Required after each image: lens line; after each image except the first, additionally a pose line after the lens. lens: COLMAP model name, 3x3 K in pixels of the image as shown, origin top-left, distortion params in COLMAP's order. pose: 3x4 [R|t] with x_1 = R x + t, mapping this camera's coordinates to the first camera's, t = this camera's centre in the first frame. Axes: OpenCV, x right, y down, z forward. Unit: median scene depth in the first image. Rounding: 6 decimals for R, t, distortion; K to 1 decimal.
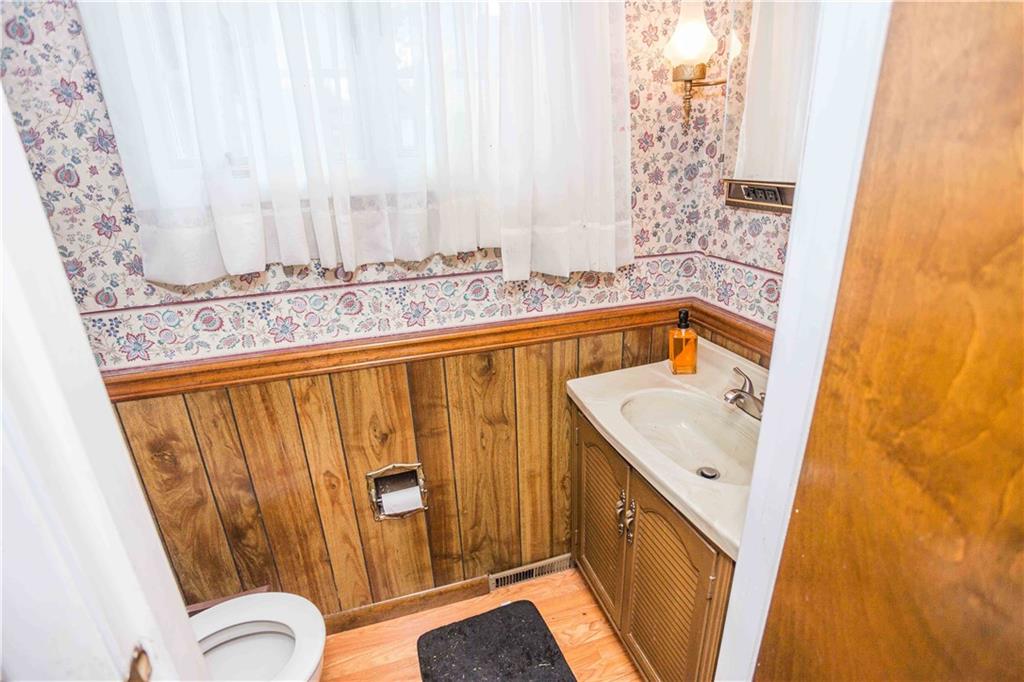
lens RADIAL K [[501.8, 0, 512.0], [0, 501.8, 341.0], [0, 0, 1]] dist [-0.080431, 0.035054]
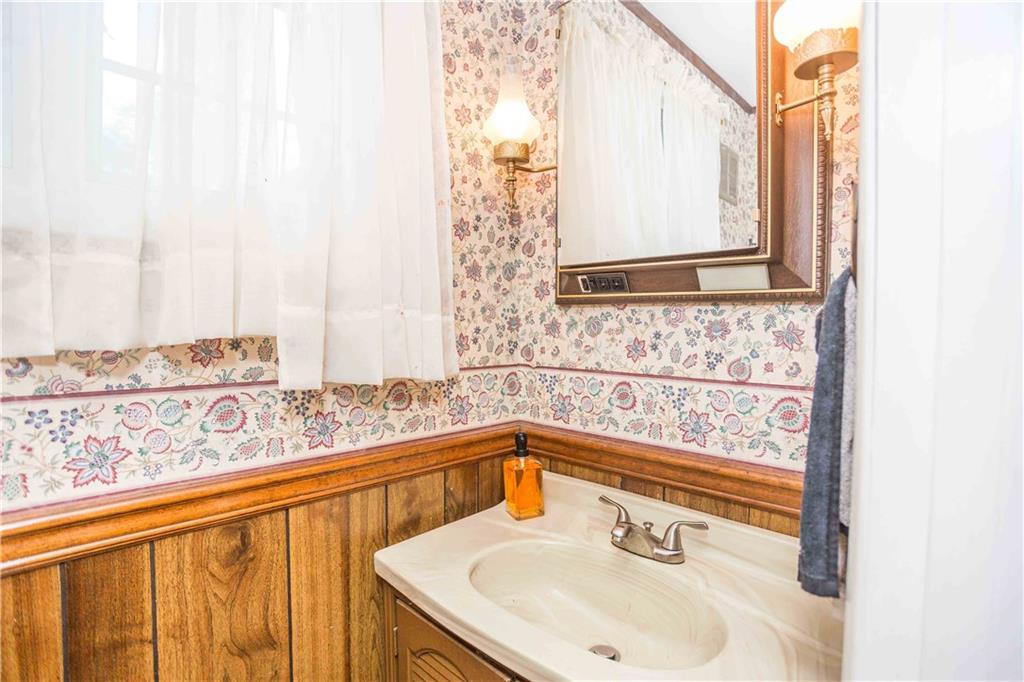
lens RADIAL K [[501.8, 0, 512.0], [0, 501.8, 341.0], [0, 0, 1]] dist [-0.080431, 0.035054]
pose [[0.876457, 0.028392, 0.480643, -0.050155], [0.130873, 0.946627, -0.294567, 0.031467], [-0.463353, 0.321078, 0.825962, 0.307639]]
